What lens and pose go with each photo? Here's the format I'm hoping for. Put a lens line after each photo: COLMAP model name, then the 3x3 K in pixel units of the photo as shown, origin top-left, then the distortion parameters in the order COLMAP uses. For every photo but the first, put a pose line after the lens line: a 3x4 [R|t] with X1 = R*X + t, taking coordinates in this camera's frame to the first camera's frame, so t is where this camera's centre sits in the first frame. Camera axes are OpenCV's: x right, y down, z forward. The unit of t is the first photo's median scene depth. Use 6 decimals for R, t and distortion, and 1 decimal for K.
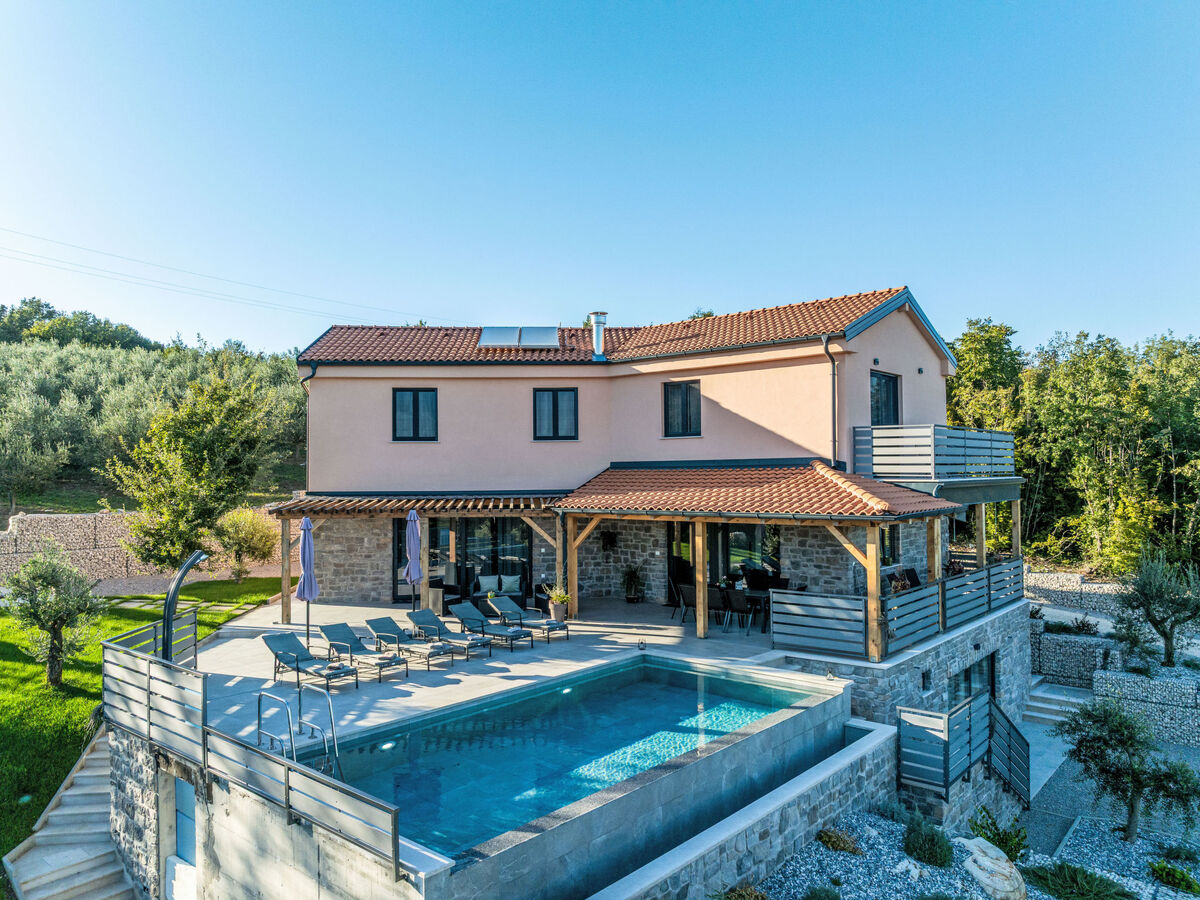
lens RADIAL K [[836.3, 0, 604.6], [0, 836.3, 455.3], [0, 0, 1]] dist [-0.018432, -0.004087]
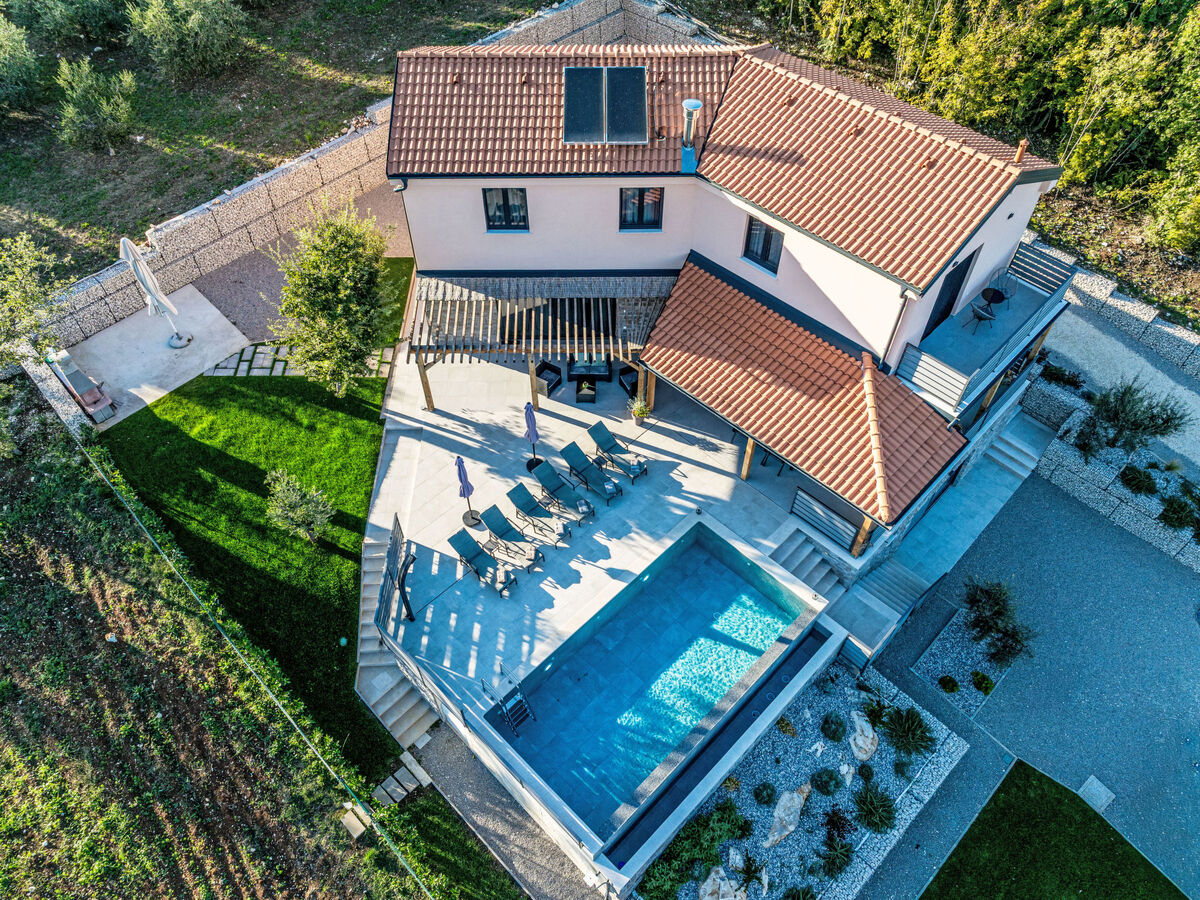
lens RADIAL K [[836.3, 0, 604.6], [0, 836.3, 455.3], [0, 0, 1]] dist [-0.018432, -0.004087]
pose [[0.997759, 0.055740, -0.037016, -0.049636], [-0.004955, 0.613251, 0.789873, -0.684135], [0.066728, -0.787919, 0.612153, 0.134819]]
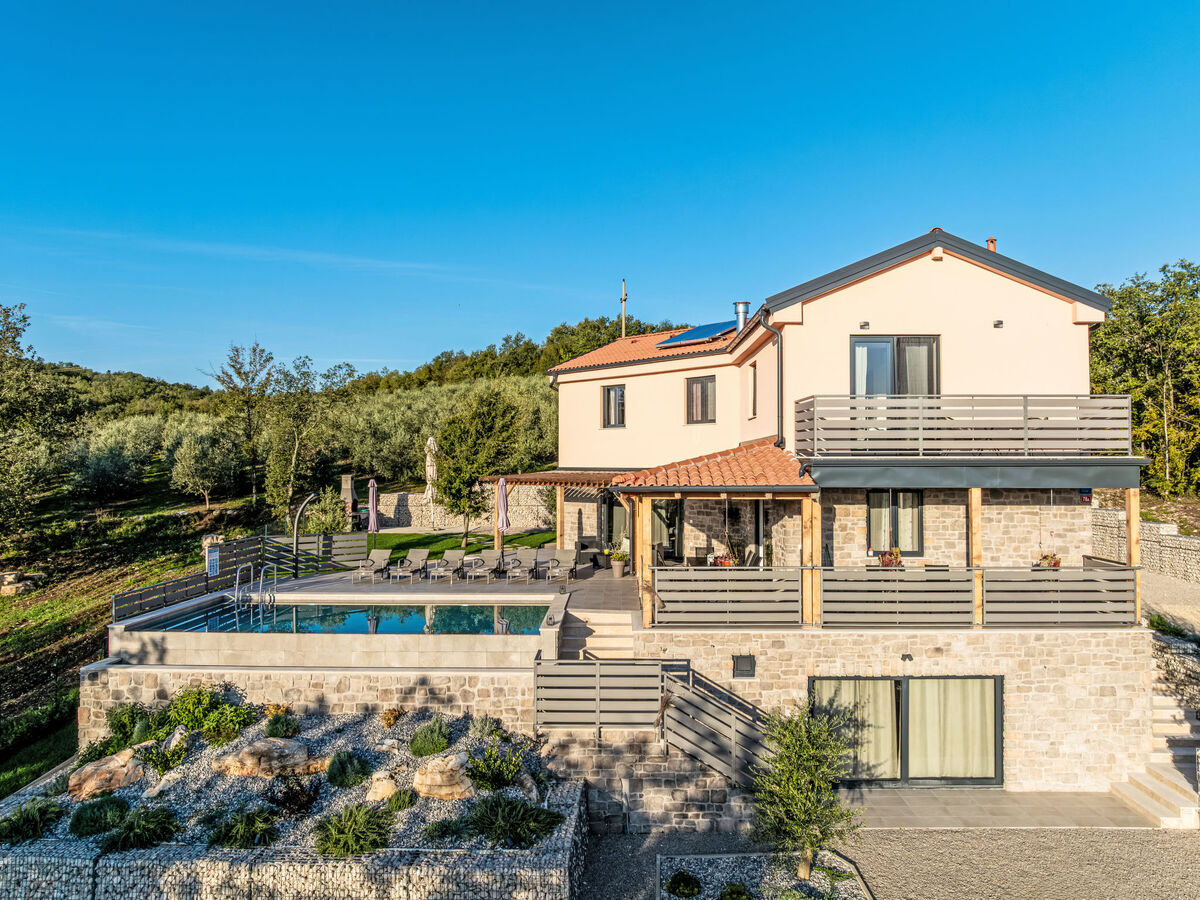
lens RADIAL K [[836.3, 0, 604.6], [0, 836.3, 455.3], [0, 0, 1]] dist [-0.018432, -0.004087]
pose [[0.645225, -0.006973, -0.763960, 0.716293], [0.005883, 0.999974, -0.004158, 0.028930], [0.763970, -0.001811, 0.645250, 0.204972]]
